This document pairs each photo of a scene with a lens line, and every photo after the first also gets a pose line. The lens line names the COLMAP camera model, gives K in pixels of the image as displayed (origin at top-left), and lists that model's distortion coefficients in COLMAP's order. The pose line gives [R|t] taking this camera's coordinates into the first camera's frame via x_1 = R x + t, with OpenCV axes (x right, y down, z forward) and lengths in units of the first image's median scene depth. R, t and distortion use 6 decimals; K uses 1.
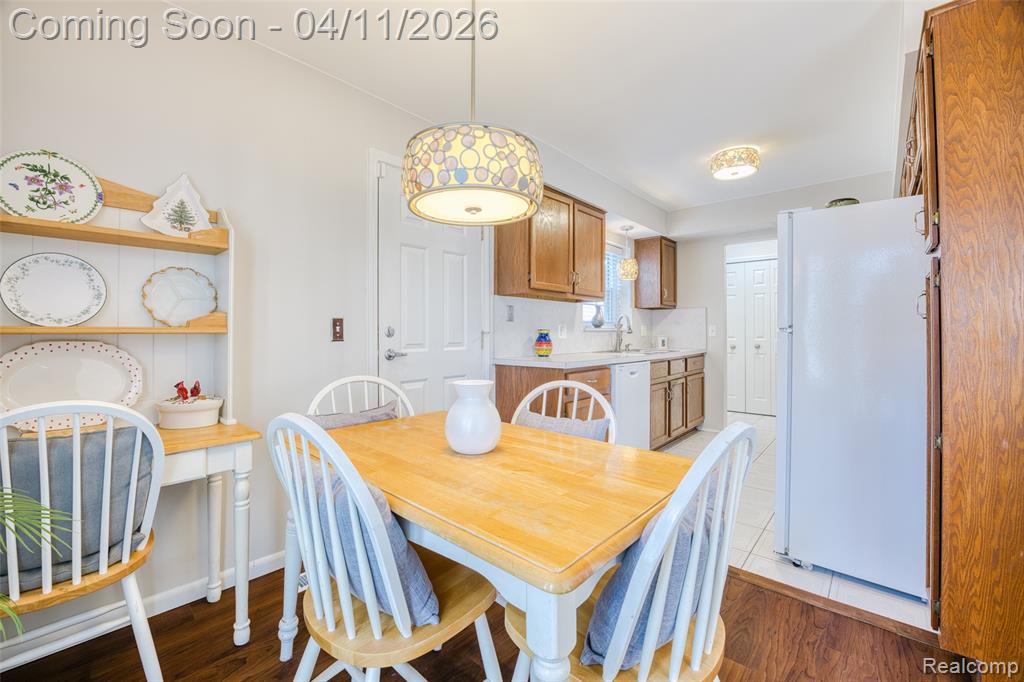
lens RADIAL K [[413.2, 0, 517.4], [0, 413.2, 330.1], [0, 0, 1]] dist [-0.028842, 0.002561]
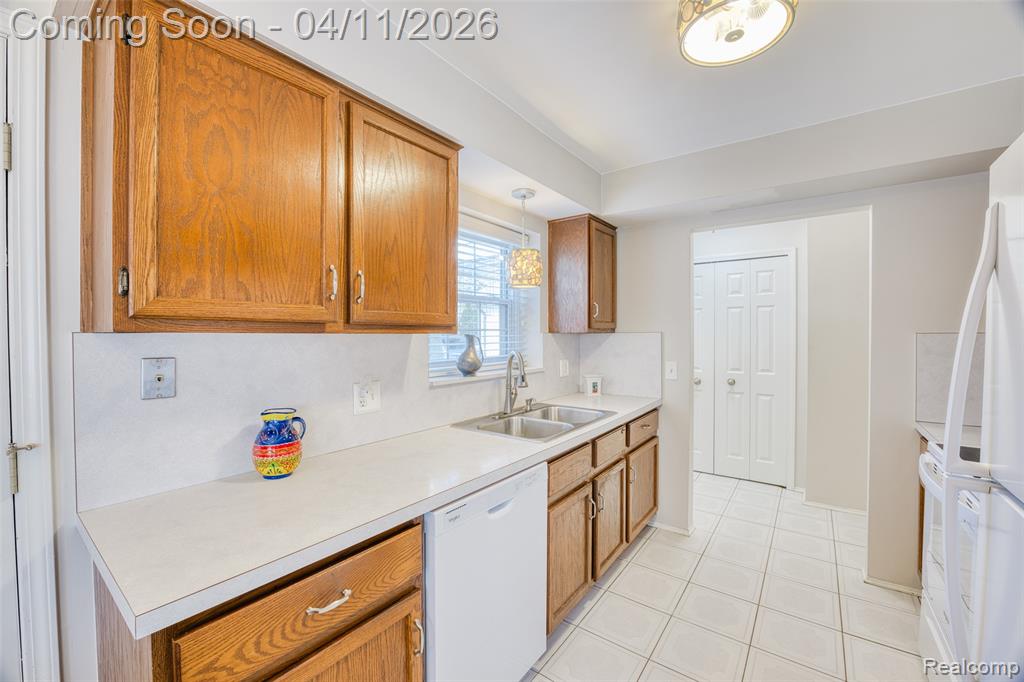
lens RADIAL K [[413.2, 0, 507.5], [0, 413.2, 335.7], [0, 0, 1]] dist [-0.028842, 0.002561]
pose [[0.996971, 0.001023, 0.077763, 0.189663], [-0.001604, 0.999971, 0.007403, -0.057921], [-0.077754, -0.007506, 0.996944, 0.422699]]
